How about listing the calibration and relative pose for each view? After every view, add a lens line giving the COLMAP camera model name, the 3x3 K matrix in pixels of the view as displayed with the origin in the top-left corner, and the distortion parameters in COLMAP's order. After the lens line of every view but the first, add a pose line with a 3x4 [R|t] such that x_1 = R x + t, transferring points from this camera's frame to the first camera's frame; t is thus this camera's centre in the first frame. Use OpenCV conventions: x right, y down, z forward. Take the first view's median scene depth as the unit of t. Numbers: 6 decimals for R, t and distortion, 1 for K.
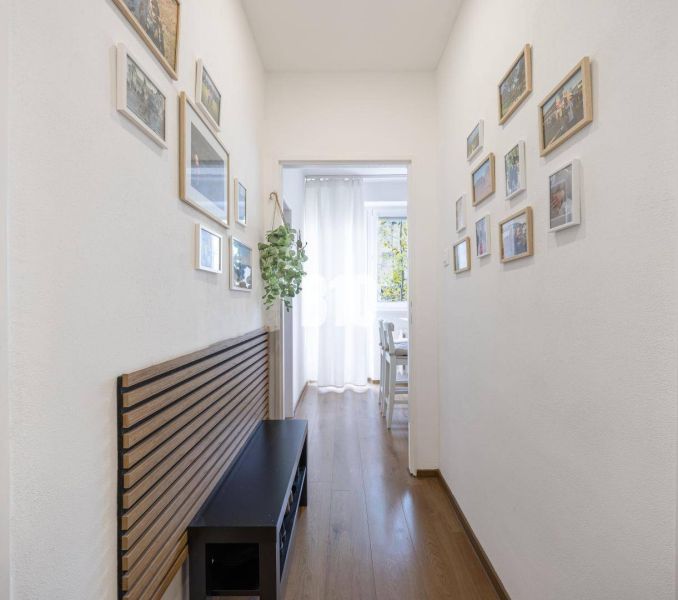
lens RADIAL K [[346.8, 0, 339.0], [0, 346.8, 300.0], [0, 0, 1]] dist [-0.002816, -0.001583]
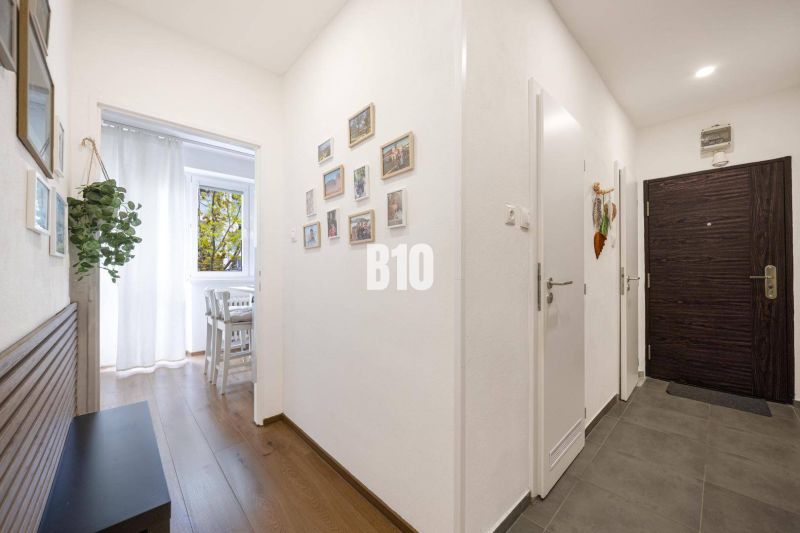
lens RADIAL K [[303.8, 0, 398.8], [0, 303.8, 269.1], [0, 0, 1]] dist [-0.002057, -0.000269]
pose [[0.726861, 0.008660, 0.686730, -0.153190], [-0.005969, 0.999962, -0.006292, 0.000973], [-0.686759, 0.000474, 0.726885, -0.029376]]
